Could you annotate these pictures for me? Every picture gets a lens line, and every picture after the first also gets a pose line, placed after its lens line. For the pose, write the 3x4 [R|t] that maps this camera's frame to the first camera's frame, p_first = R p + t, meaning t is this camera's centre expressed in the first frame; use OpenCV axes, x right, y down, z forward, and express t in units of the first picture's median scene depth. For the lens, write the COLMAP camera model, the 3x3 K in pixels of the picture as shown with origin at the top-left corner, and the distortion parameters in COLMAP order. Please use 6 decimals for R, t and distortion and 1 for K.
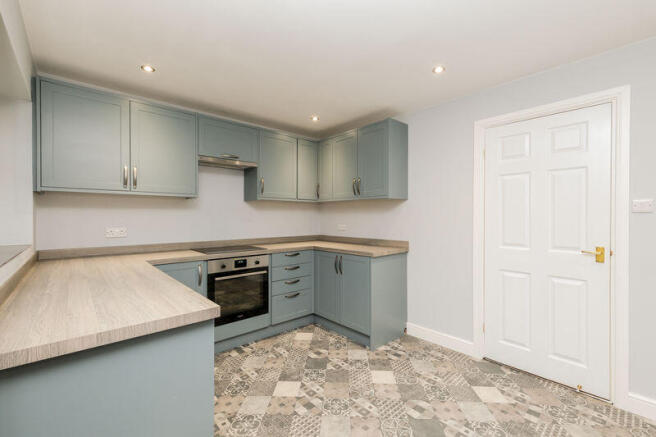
lens RADIAL K [[286.8, 0, 334.0], [0, 286.8, 217.1], [0, 0, 1]] dist [0.011873, -0.001458]
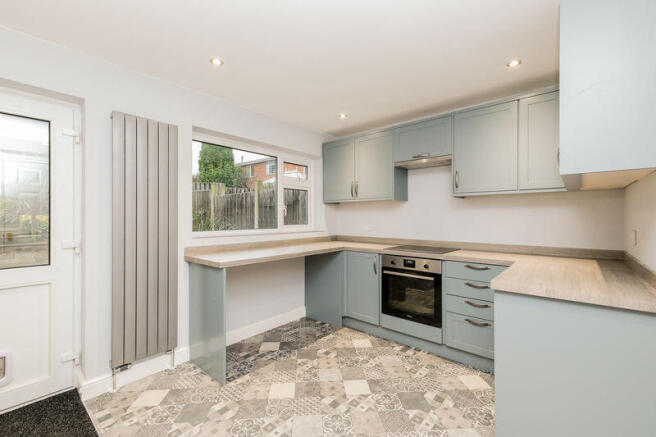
lens RADIAL K [[286.8, 0, 322.0], [0, 286.8, 217.7], [0, 0, 1]] dist [0.011873, -0.001458]
pose [[0.092161, 0.002565, -0.995741, 0.632430], [-0.000491, 0.999997, 0.002531, 0.000273], [0.995744, 0.000256, 0.092162, 0.600262]]
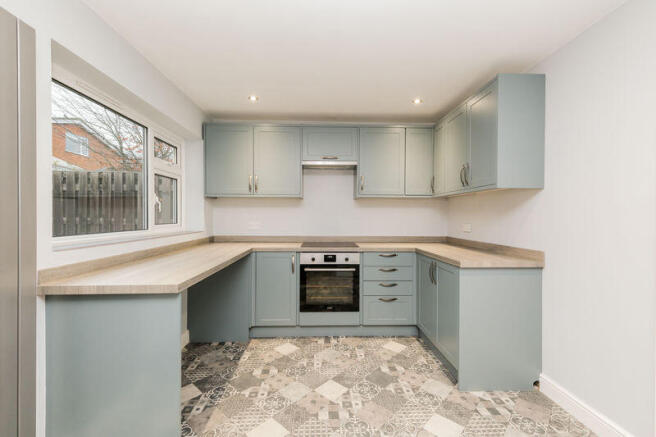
lens RADIAL K [[286.8, 0, 327.4], [0, 286.8, 217.4], [0, 0, 1]] dist [0.011873, -0.001458]
pose [[0.758338, 0.007099, -0.651823, 0.349675], [-0.005382, 0.999975, 0.004630, 0.006302], [0.651840, -0.000003, 0.758357, 0.192616]]
